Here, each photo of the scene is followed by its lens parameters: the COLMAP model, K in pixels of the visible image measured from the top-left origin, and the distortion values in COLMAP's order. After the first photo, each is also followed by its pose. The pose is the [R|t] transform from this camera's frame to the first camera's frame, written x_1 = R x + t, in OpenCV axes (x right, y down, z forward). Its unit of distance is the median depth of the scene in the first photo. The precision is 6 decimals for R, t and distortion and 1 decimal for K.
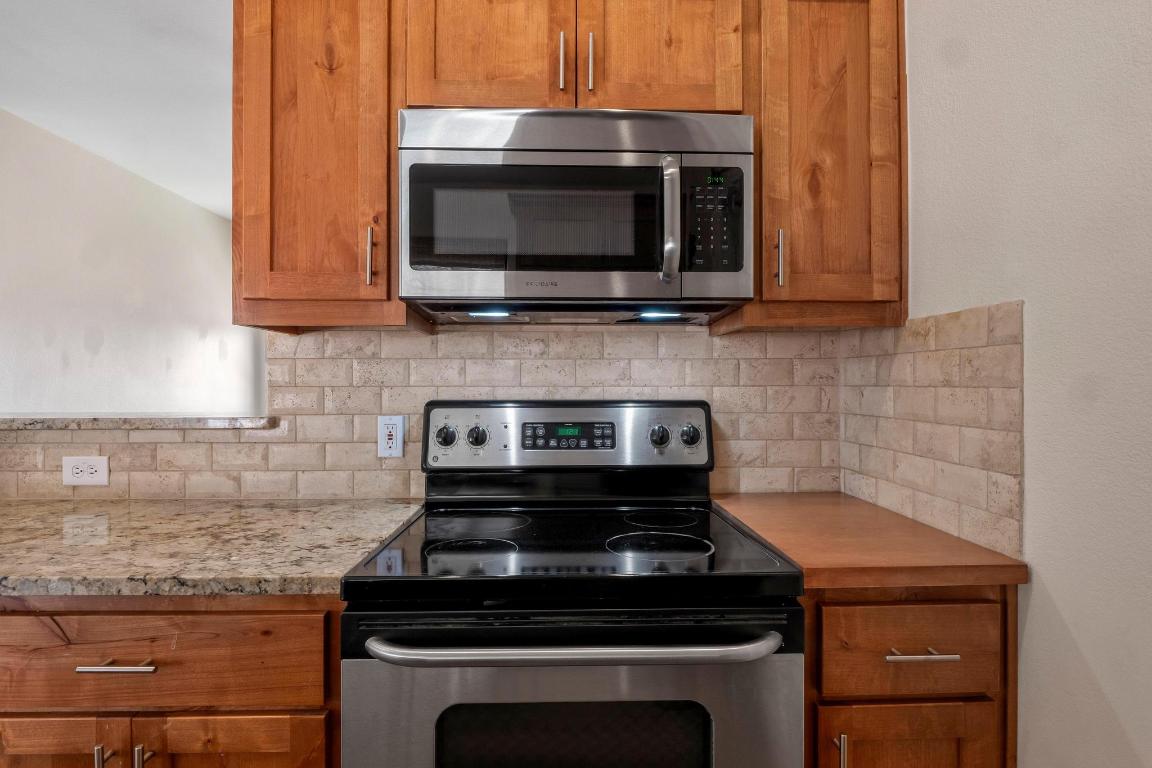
lens RADIAL K [[577.6, 0, 575.8], [0, 577.6, 380.8], [0, 0, 1]] dist [-0.004103, -0.000537]
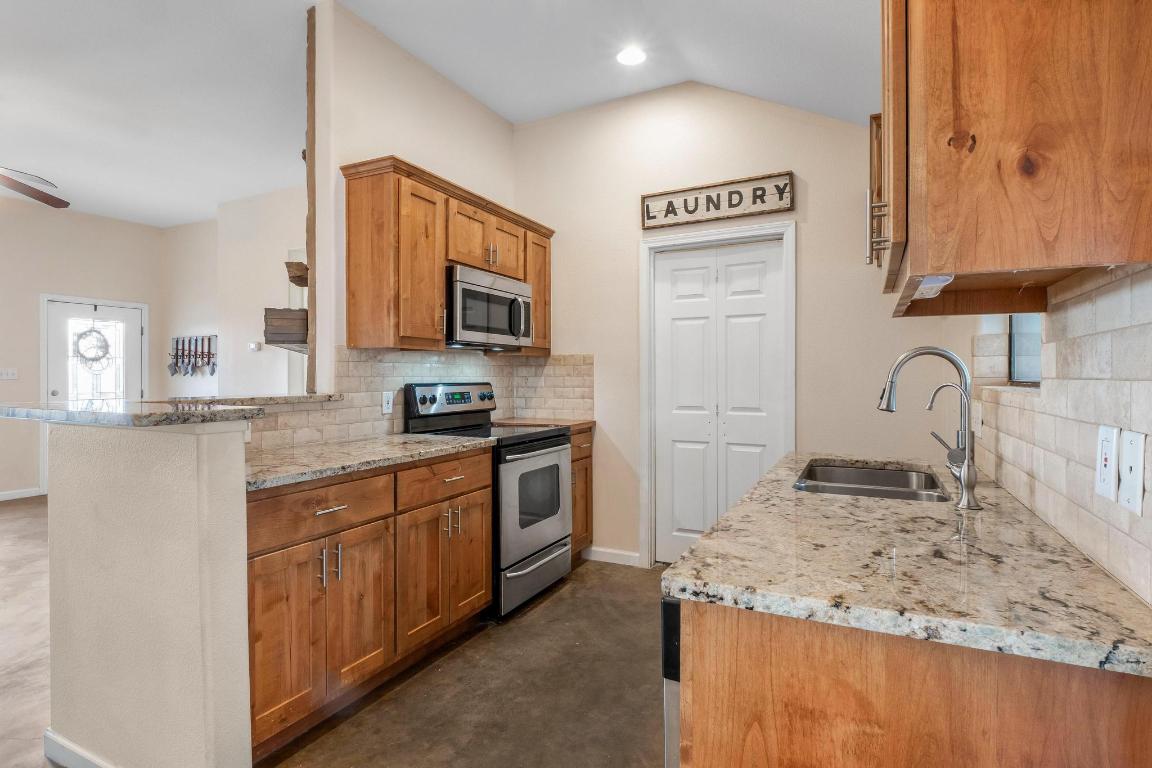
lens RADIAL K [[577.6, 0, 574.3], [0, 577.6, 382.4], [0, 0, 1]] dist [-0.004103, -0.000537]
pose [[0.473873, -0.009829, 0.880538, -1.916156], [-0.003125, 0.999913, 0.012843, 0.001788], [-0.880588, -0.008838, 0.473801, -0.524714]]
